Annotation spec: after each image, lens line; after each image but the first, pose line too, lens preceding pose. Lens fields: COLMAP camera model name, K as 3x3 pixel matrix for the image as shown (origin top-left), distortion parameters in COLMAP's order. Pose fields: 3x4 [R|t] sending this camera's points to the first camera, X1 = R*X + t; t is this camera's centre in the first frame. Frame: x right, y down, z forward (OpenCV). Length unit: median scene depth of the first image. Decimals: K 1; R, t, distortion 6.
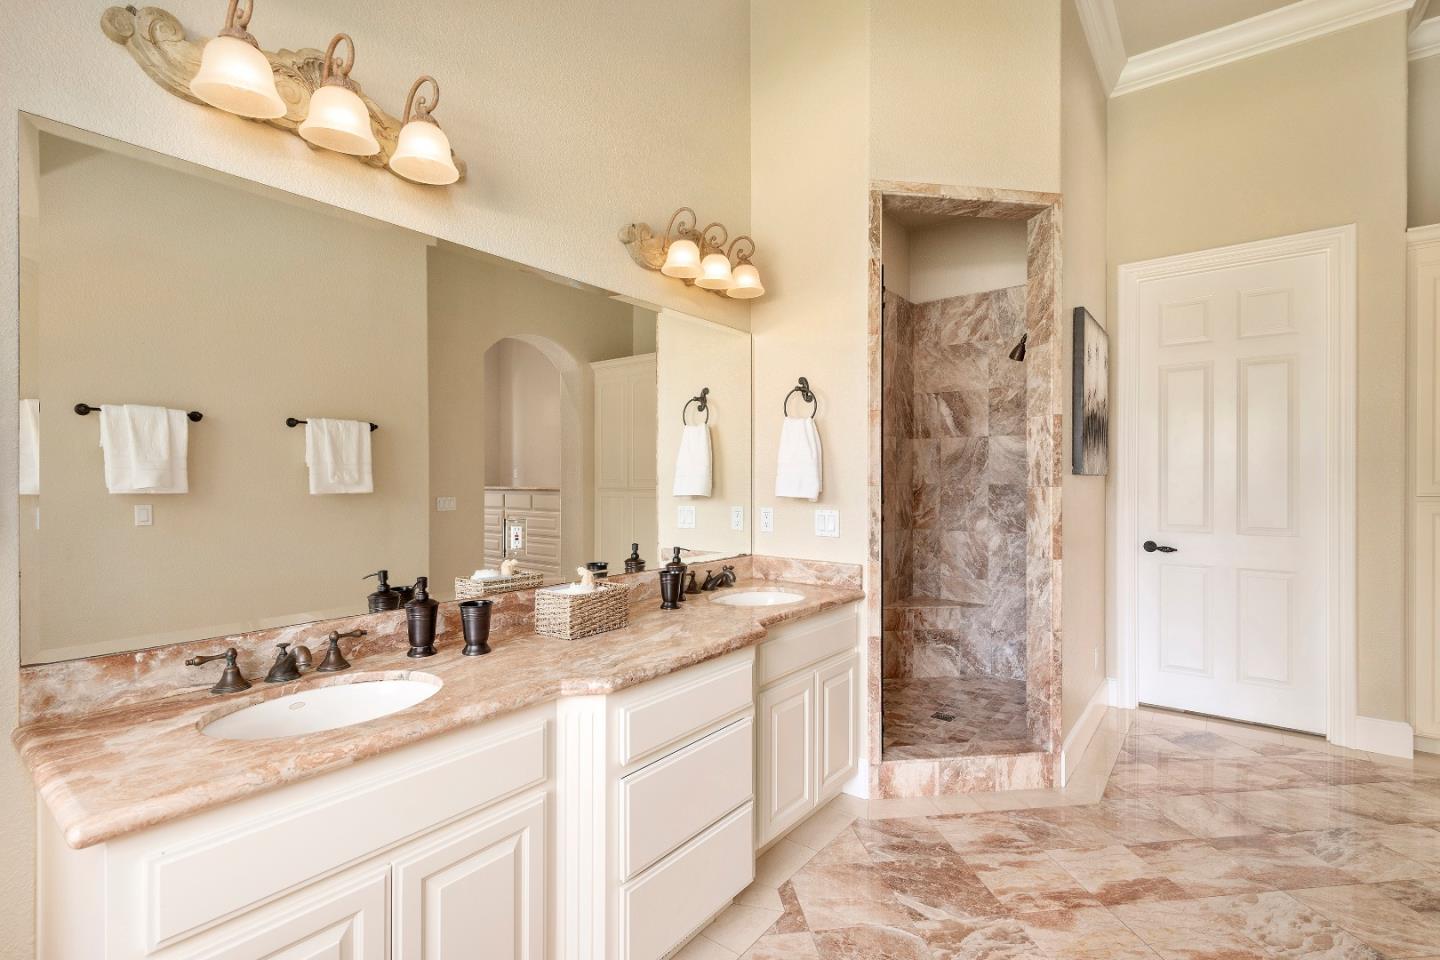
lens RADIAL K [[660.7, 0, 719.7], [0, 660.7, 485.4], [0, 0, 1]] dist [-0.000185, -0.000043]
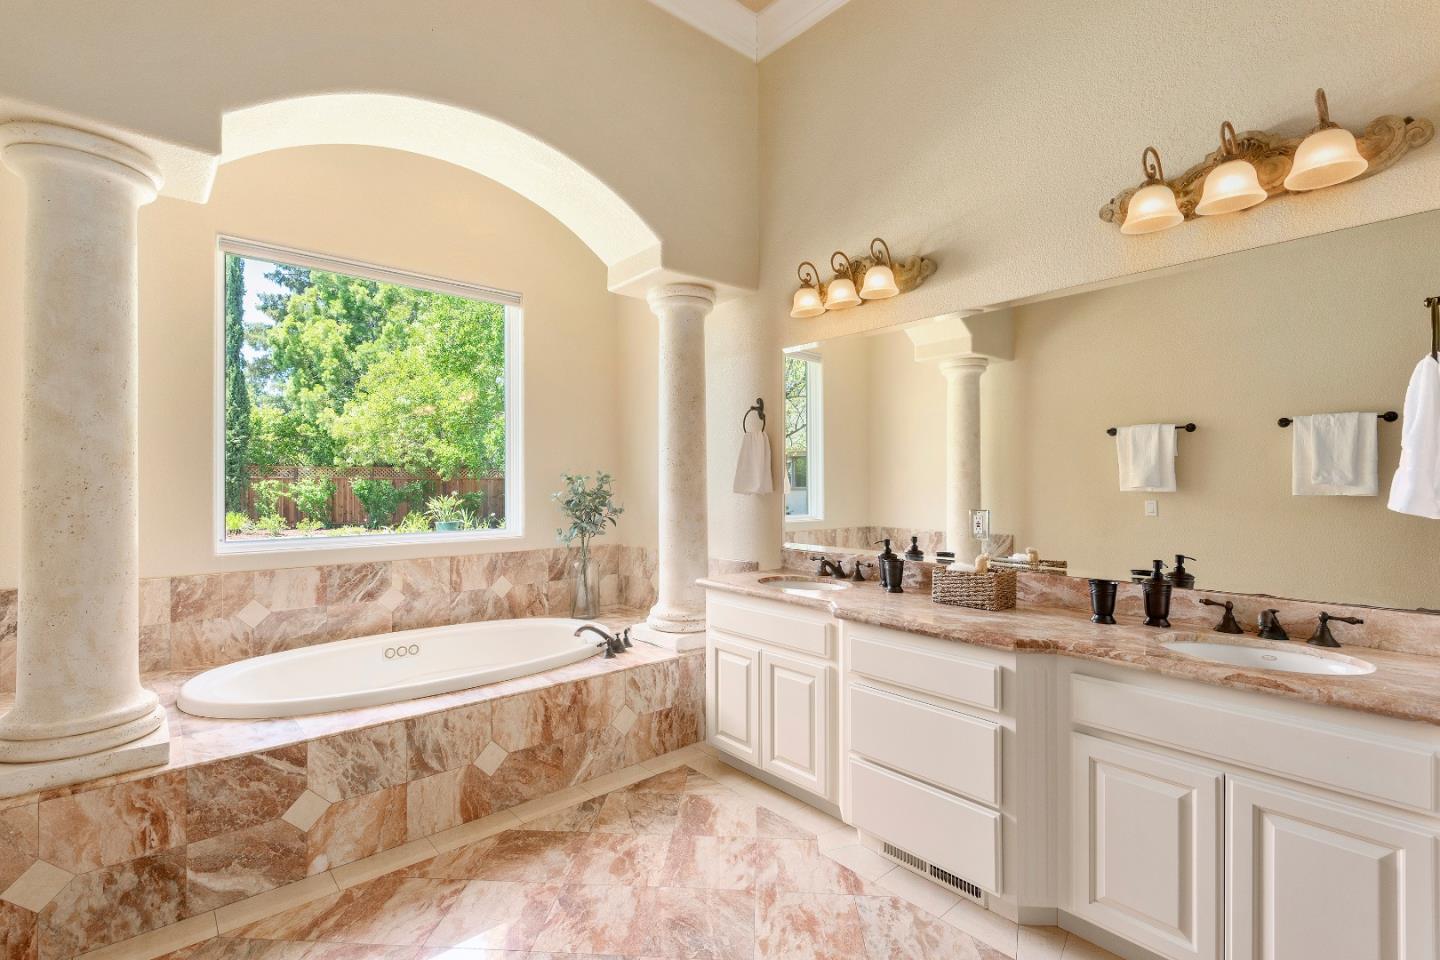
lens RADIAL K [[660.7, 0, 719.8], [0, 660.7, 476.8], [0, 0, 1]] dist [-0.000185, -0.000043]
pose [[-0.183178, -0.004120, -0.983071, 0.655551], [-0.007296, 0.999969, -0.002831, -0.005638], [0.983053, 0.006654, -0.183203, 0.467065]]
